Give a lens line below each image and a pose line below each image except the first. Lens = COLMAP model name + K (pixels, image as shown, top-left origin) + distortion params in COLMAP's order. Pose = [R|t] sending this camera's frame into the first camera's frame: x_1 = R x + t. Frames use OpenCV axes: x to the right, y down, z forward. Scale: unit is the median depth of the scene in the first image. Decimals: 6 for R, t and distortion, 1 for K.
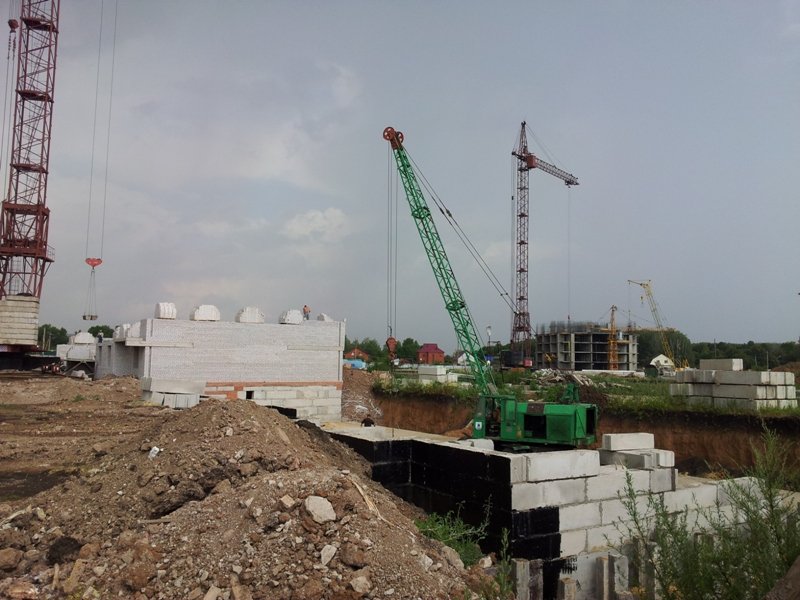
lens RADIAL K [[708.1, 0, 400.0], [0, 708.1, 300.0], [0, 0, 1]] dist [0.007316, 0.000534]
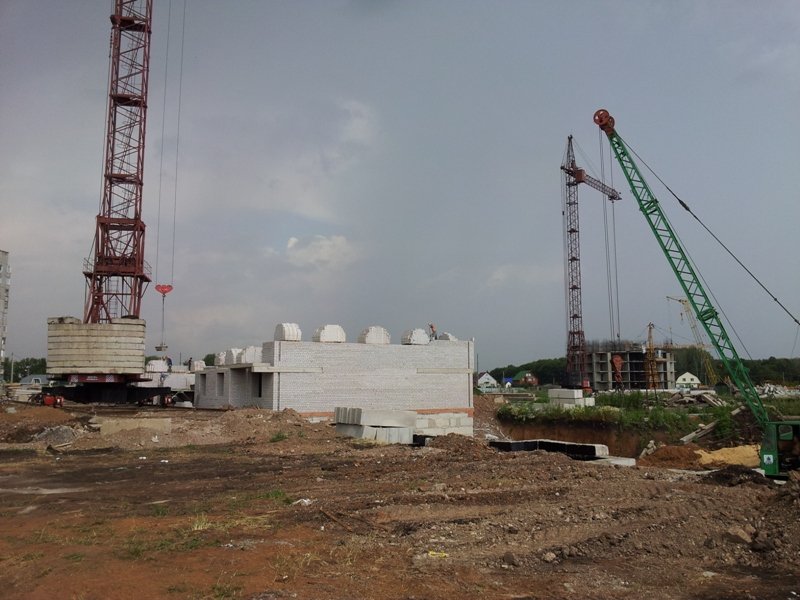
lens RADIAL K [[703.2, 0, 400.0], [0, 703.2, 300.0], [0, 0, 1]] dist [0.004151, -0.003314]
pose [[0.999777, -0.020641, 0.004377, -0.177186], [0.020779, 0.999202, -0.034116, 0.007107], [-0.003669, 0.034200, 0.999408, 0.103286]]
